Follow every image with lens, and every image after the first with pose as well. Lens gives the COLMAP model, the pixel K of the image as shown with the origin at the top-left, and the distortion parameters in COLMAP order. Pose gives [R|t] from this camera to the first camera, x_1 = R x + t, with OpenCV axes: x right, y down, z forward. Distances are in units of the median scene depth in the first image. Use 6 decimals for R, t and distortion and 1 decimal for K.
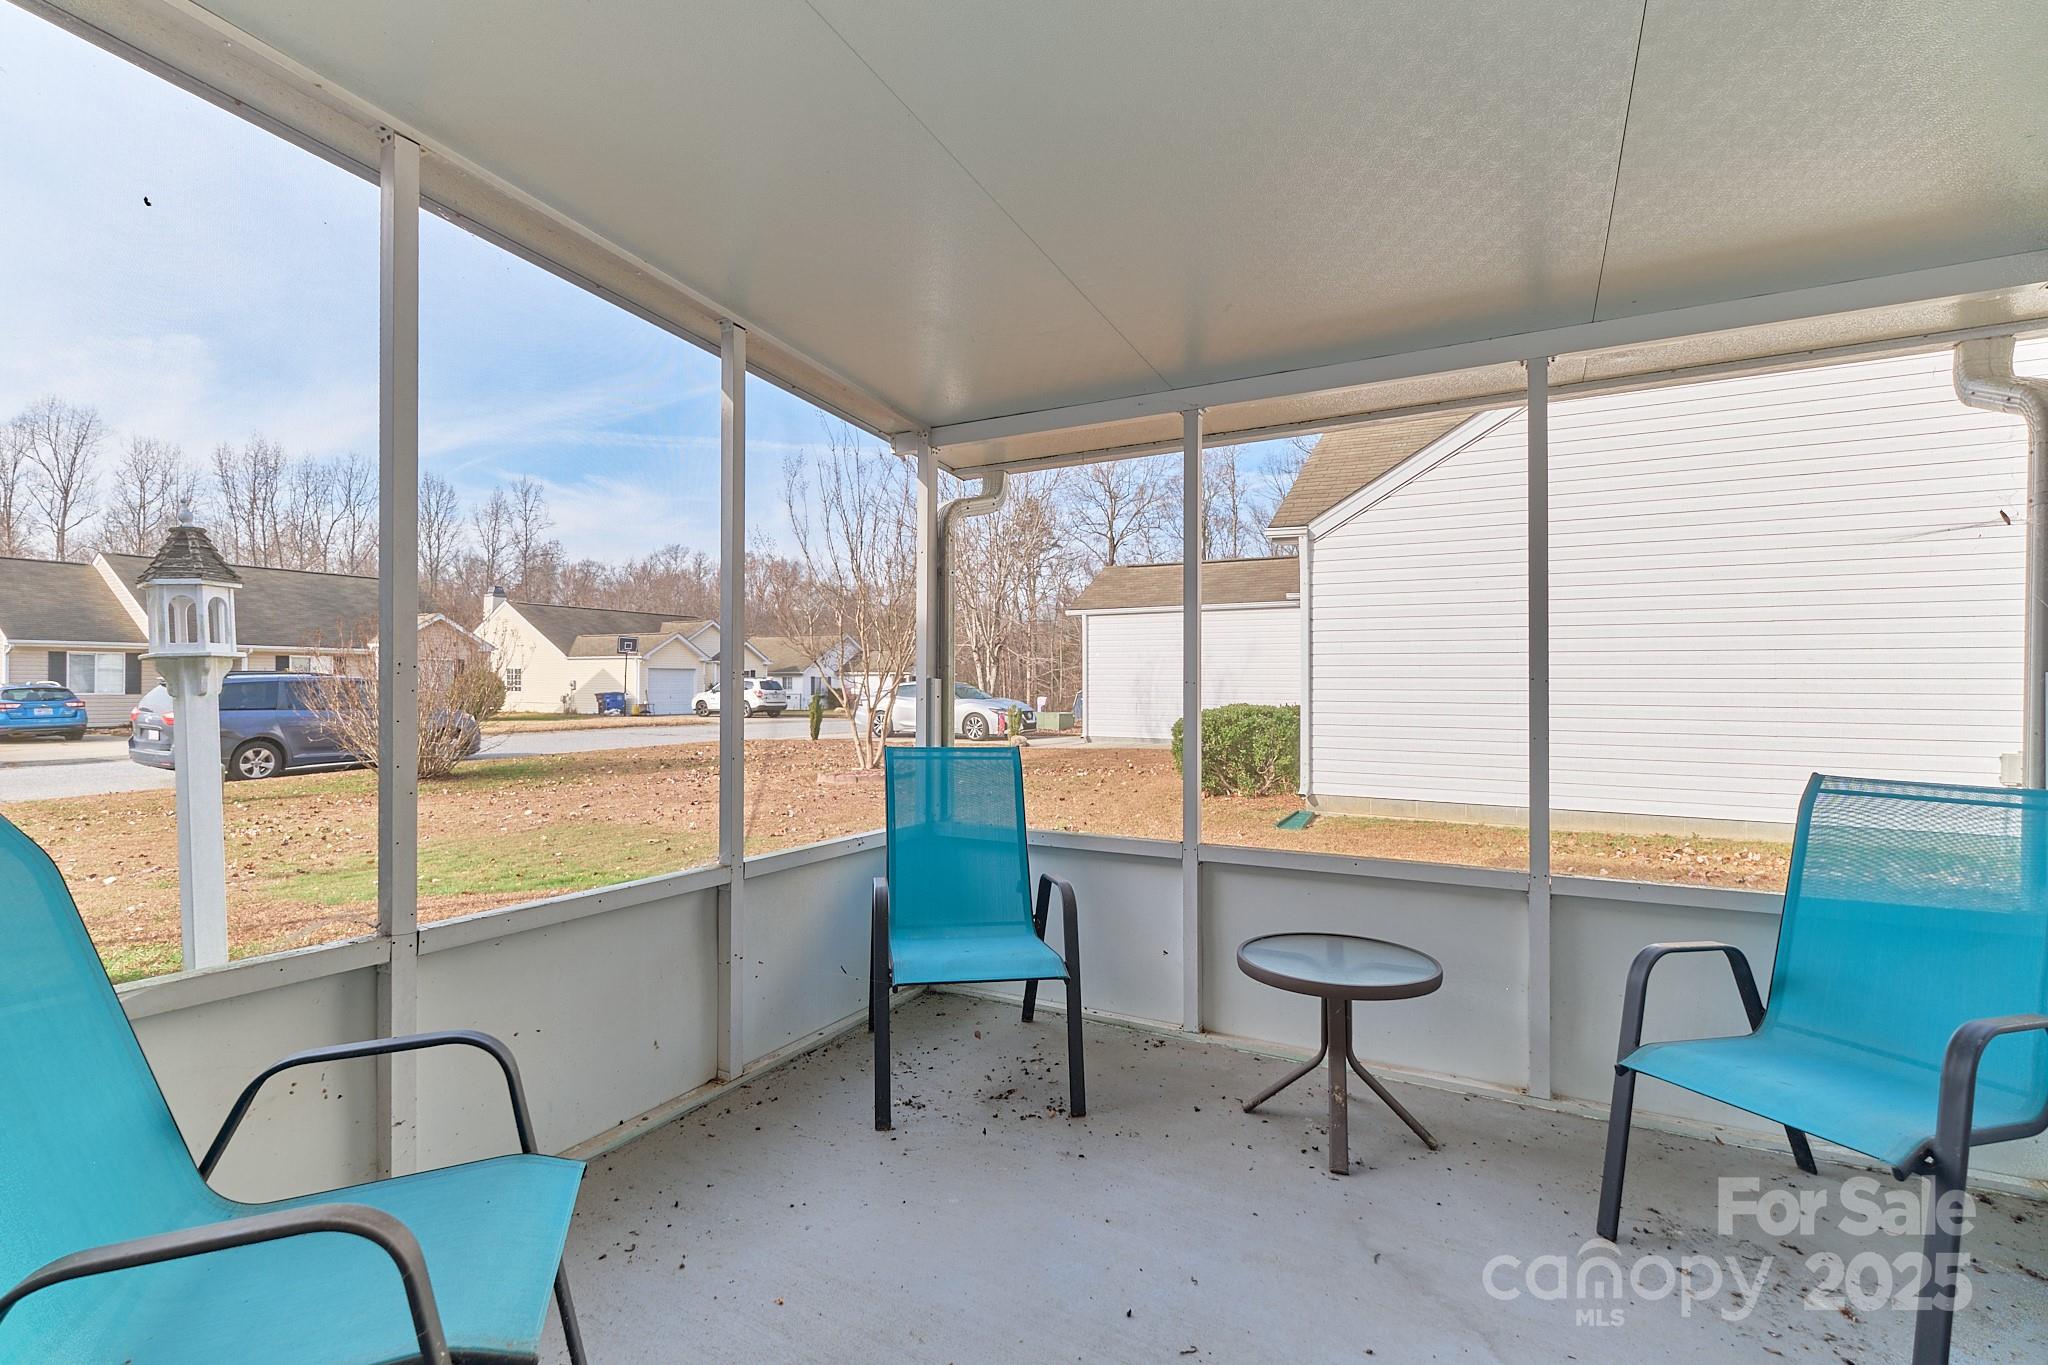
lens RADIAL K [[916.5, 0, 998.9], [0, 916.5, 690.3], [0, 0, 1]] dist [0.001333, -0.000668]
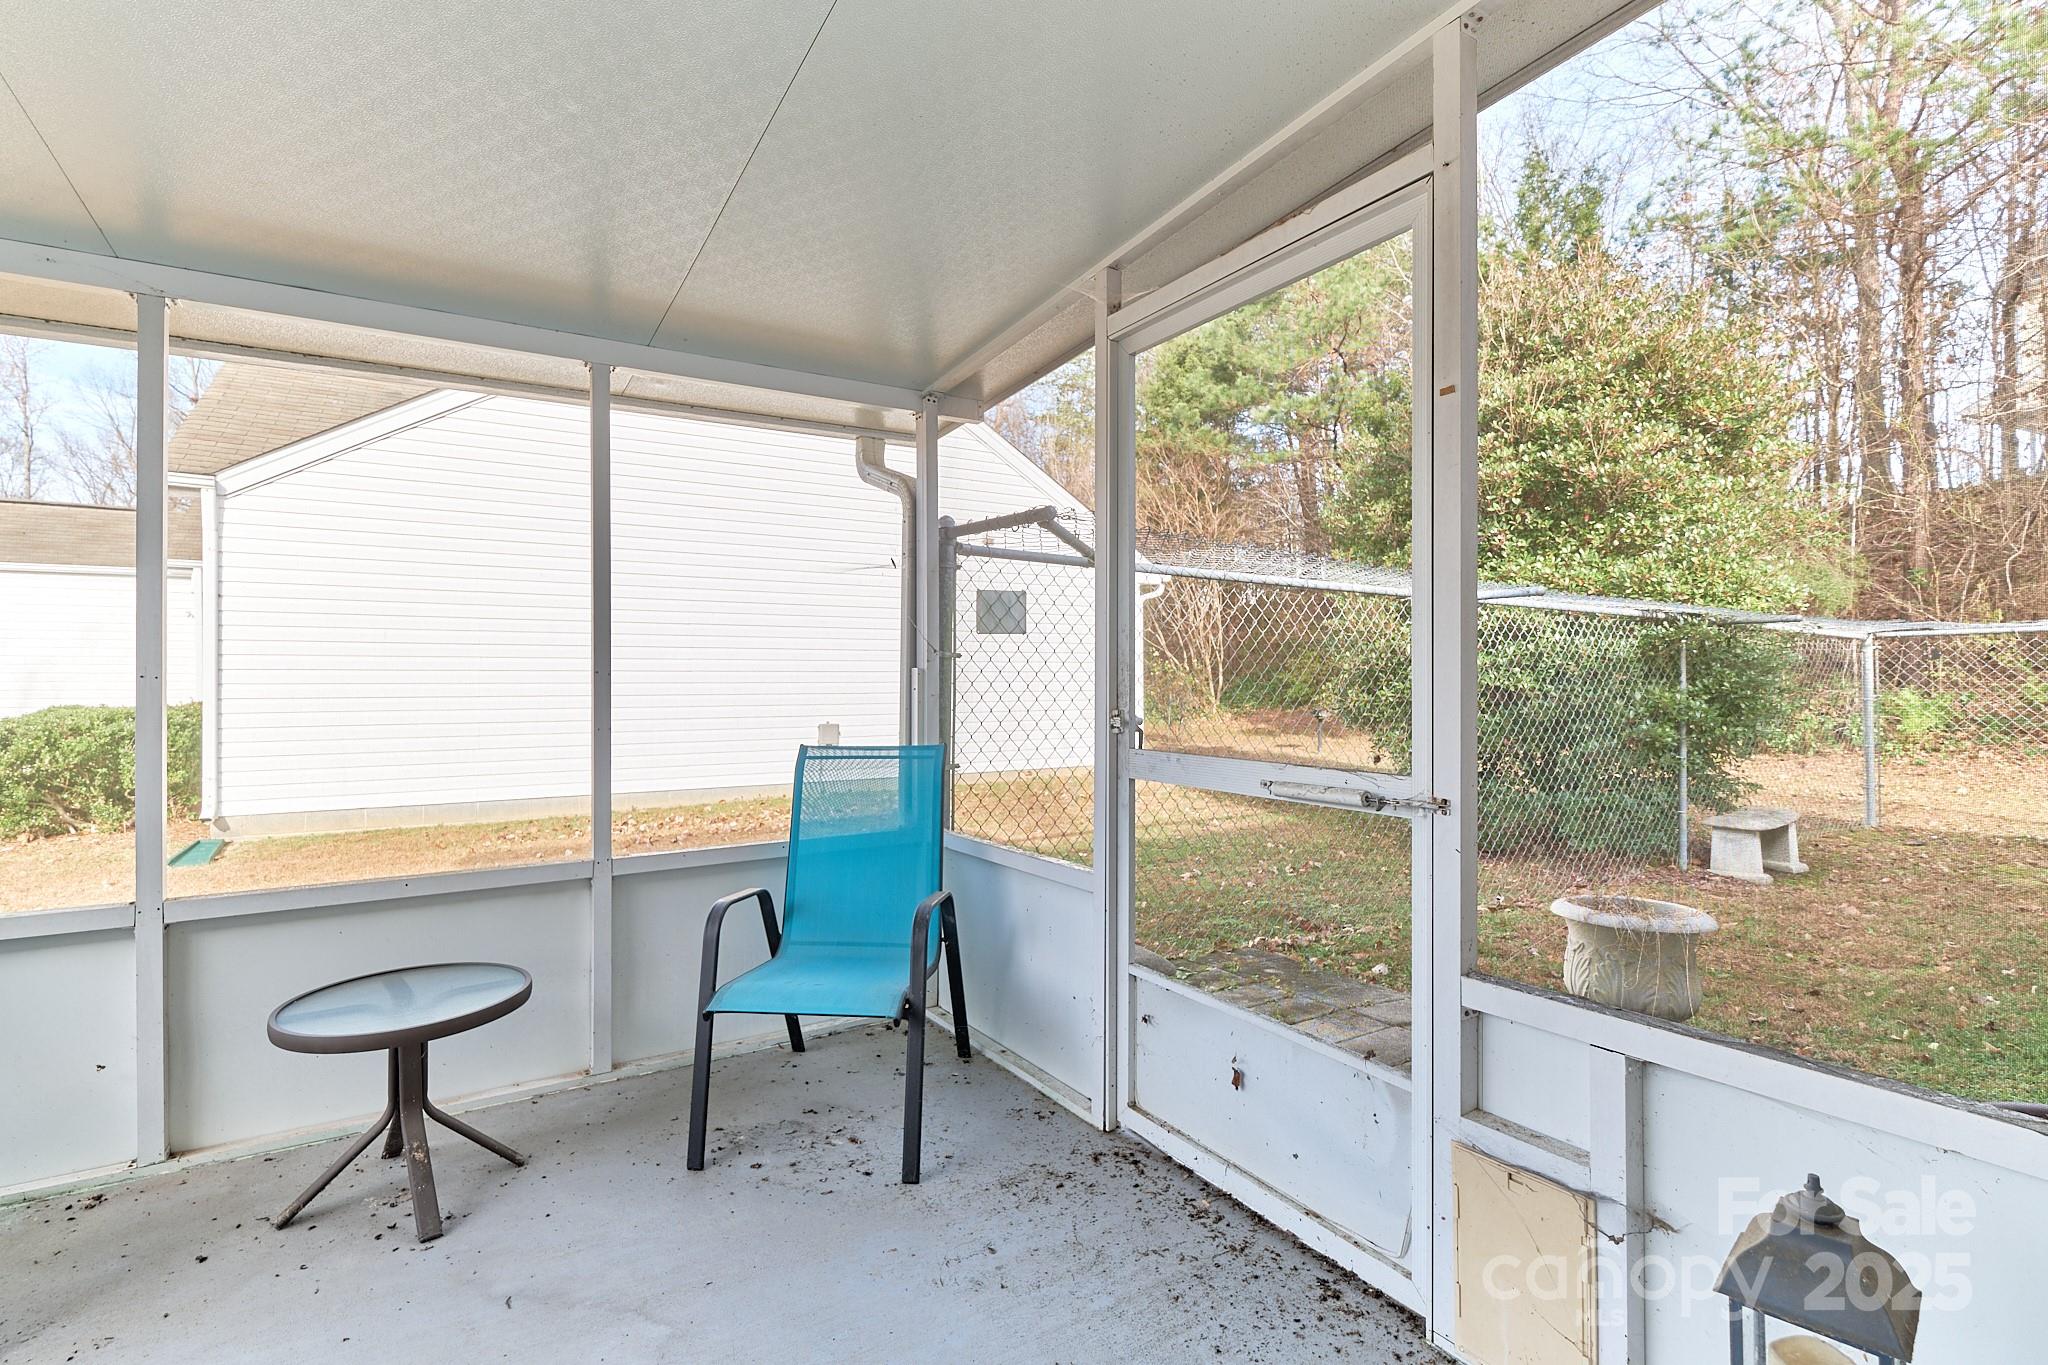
lens RADIAL K [[952.0, 0, 972.4], [0, 952.0, 684.4], [0, 0, 1]] dist [0.002073, -0.004857]
pose [[0.505922, -0.011555, 0.862502, -0.126569], [0.009758, 0.999923, 0.007672, -0.002599], [-0.862524, 0.004535, 0.505996, 0.085317]]
